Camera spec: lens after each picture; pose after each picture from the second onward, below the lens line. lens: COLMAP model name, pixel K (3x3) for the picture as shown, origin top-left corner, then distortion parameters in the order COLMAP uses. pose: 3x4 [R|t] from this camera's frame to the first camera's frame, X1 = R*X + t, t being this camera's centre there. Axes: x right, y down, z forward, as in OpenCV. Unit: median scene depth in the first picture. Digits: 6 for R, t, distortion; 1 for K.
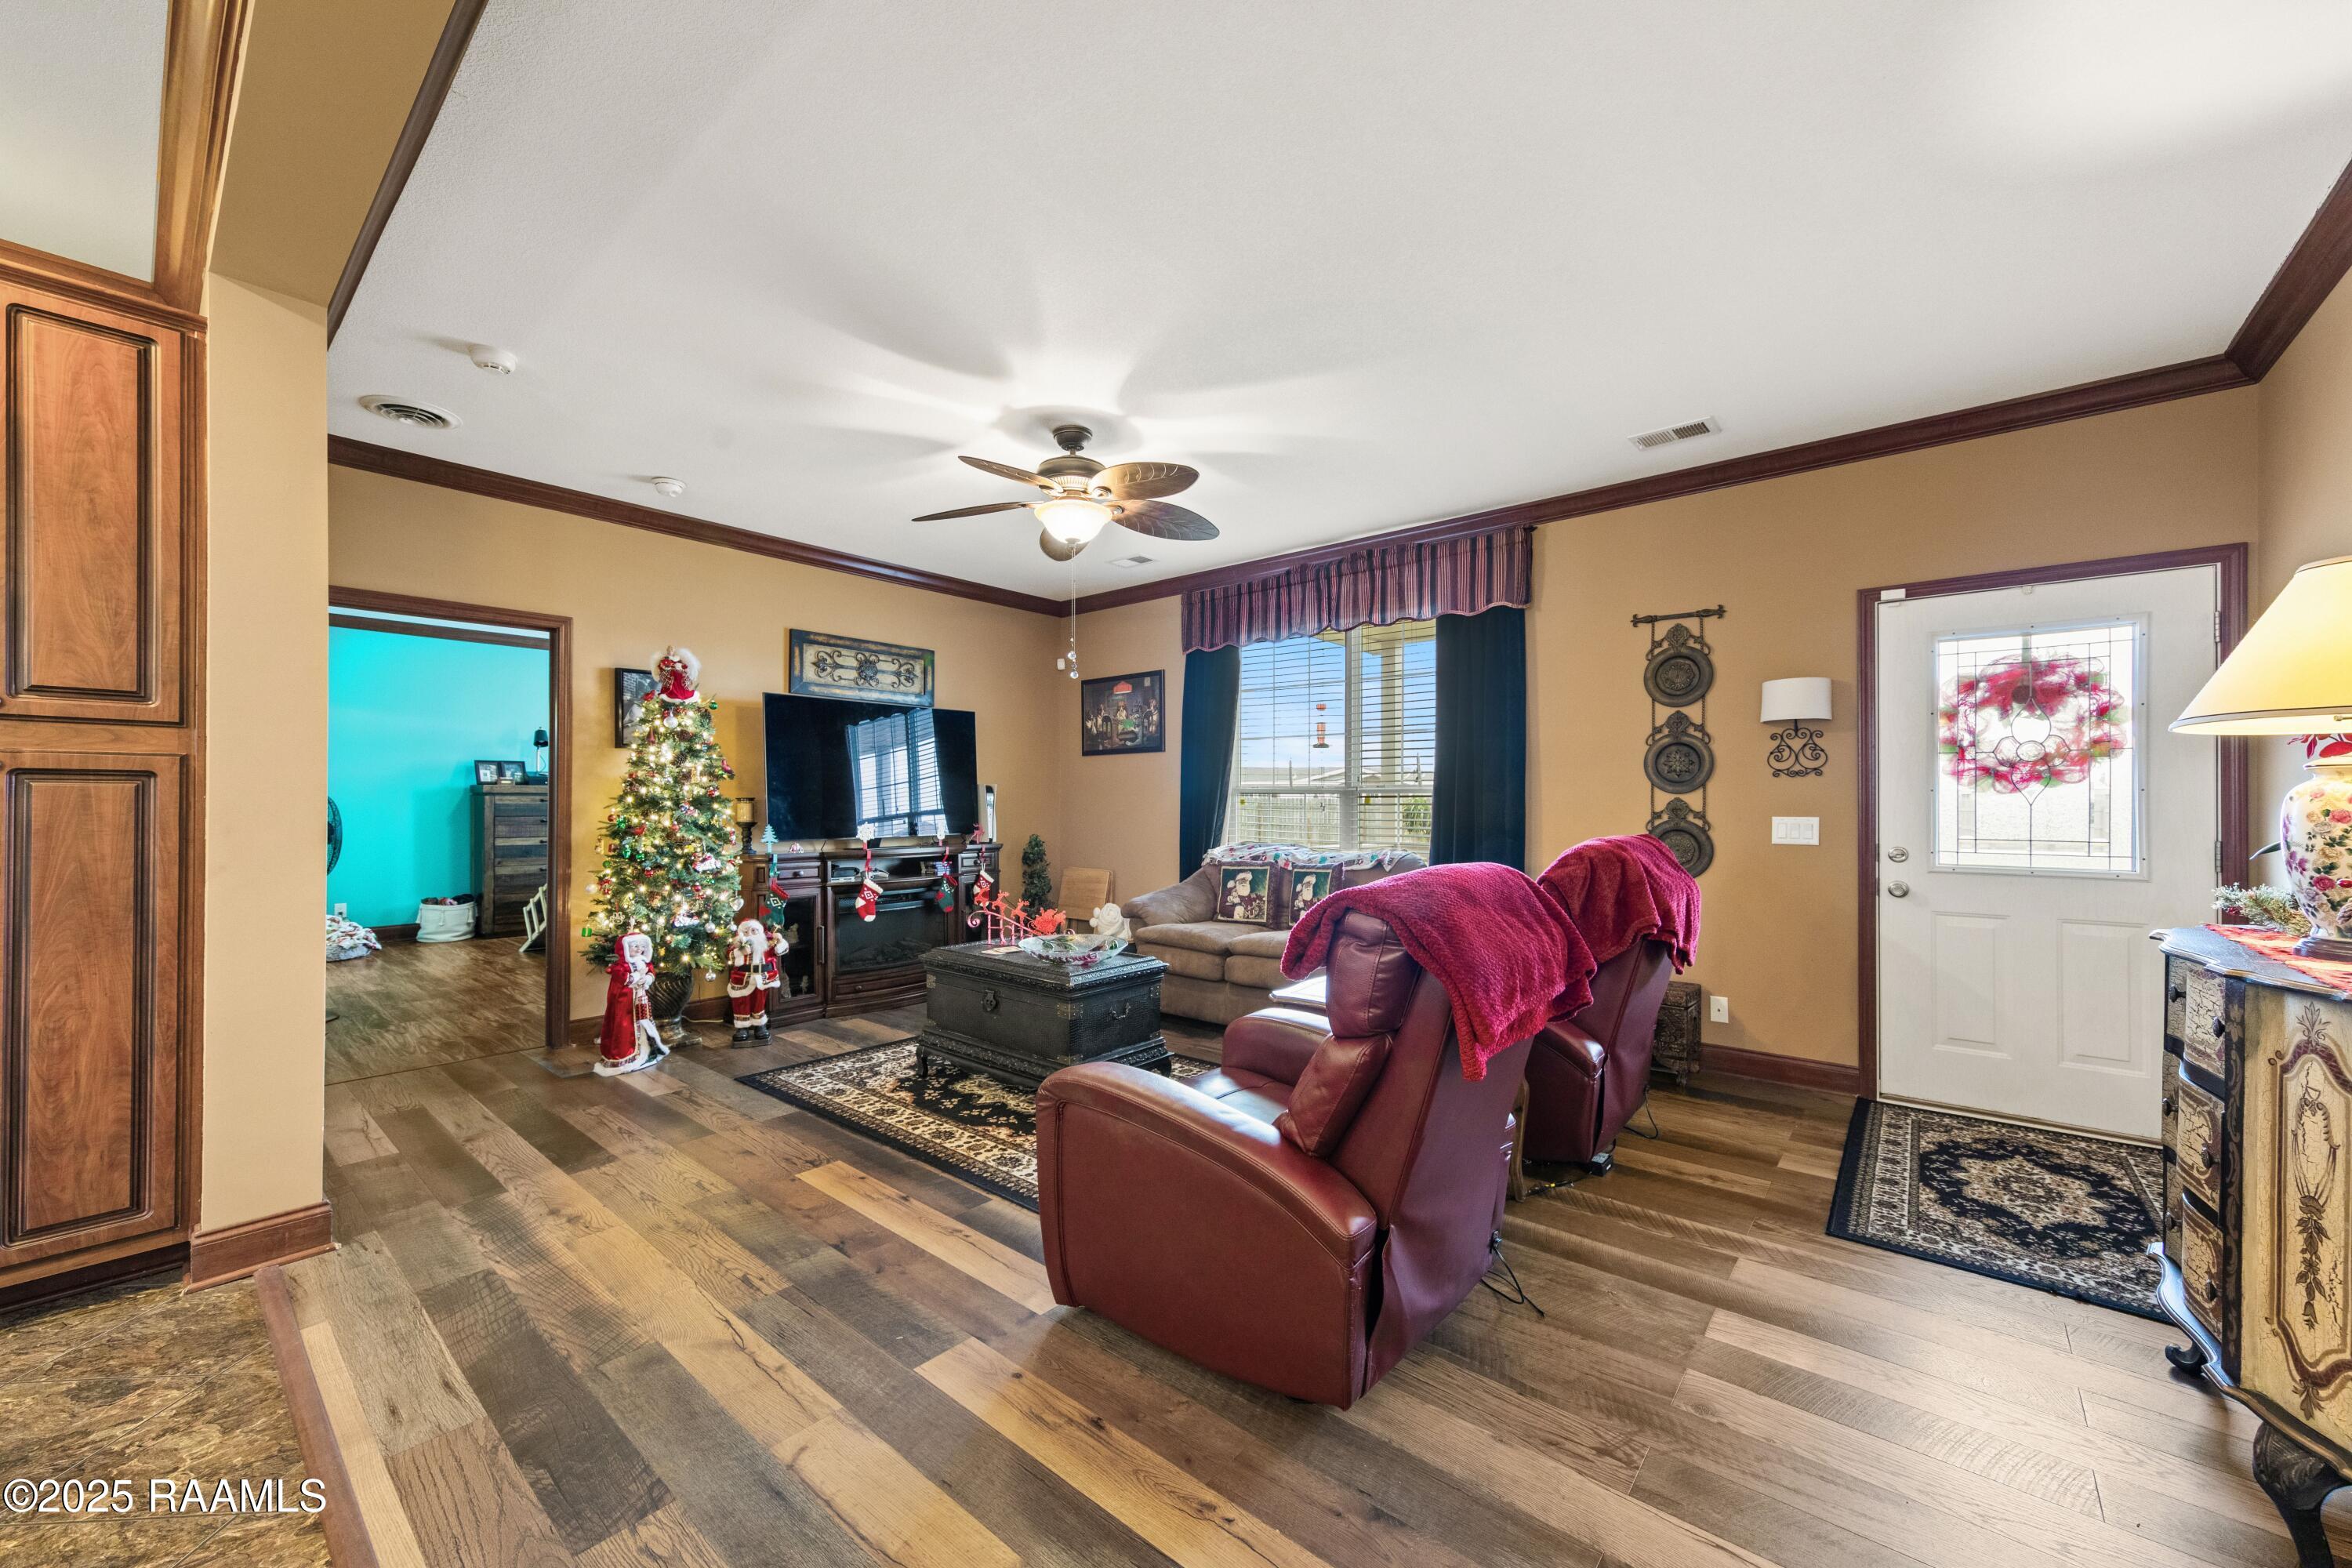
lens RADIAL K [[902.0, 0, 1176.0], [0, 902.0, 784.0], [0, 0, 1]] dist [0.002203, -0.000057]
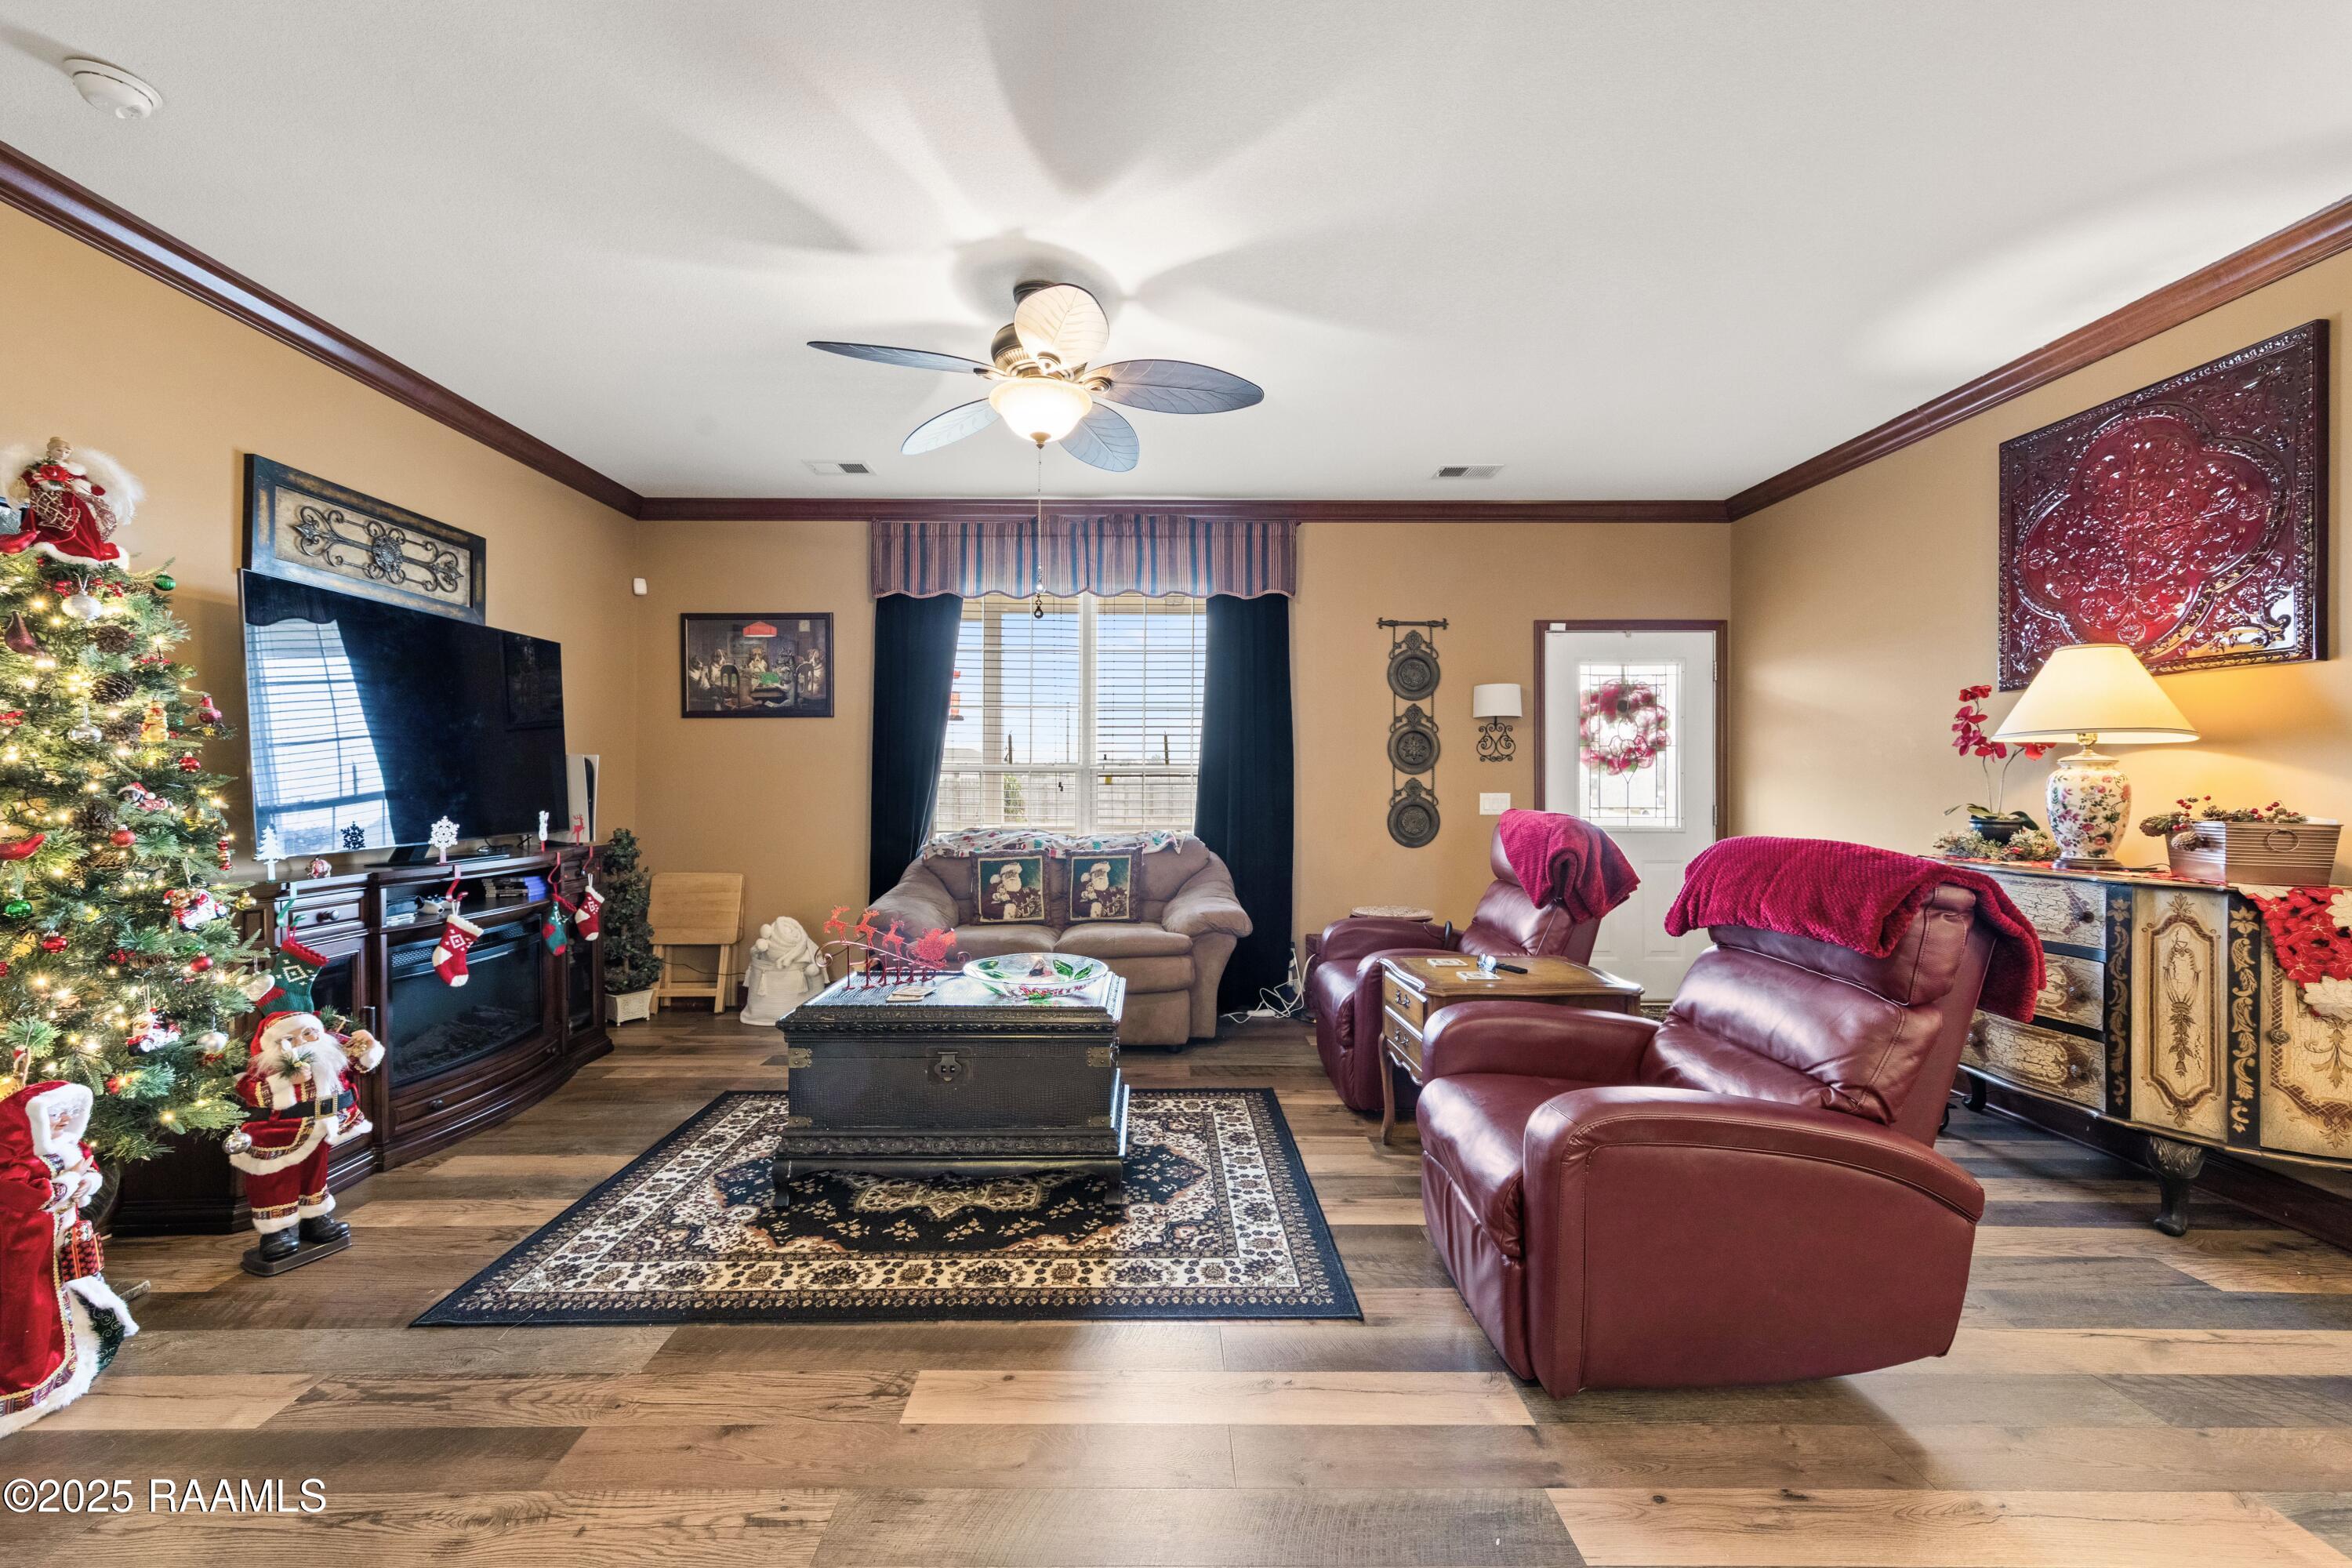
lens RADIAL K [[919.8, 0, 1171.3], [0, 919.8, 764.8], [0, 0, 1]] dist [0.003817, -0.000210]
pose [[0.754887, 0.011153, 0.655760, -0.499467], [-0.012633, 0.999917, -0.002465, 0.005730], [-0.655733, -0.006423, 0.754966, 0.320244]]
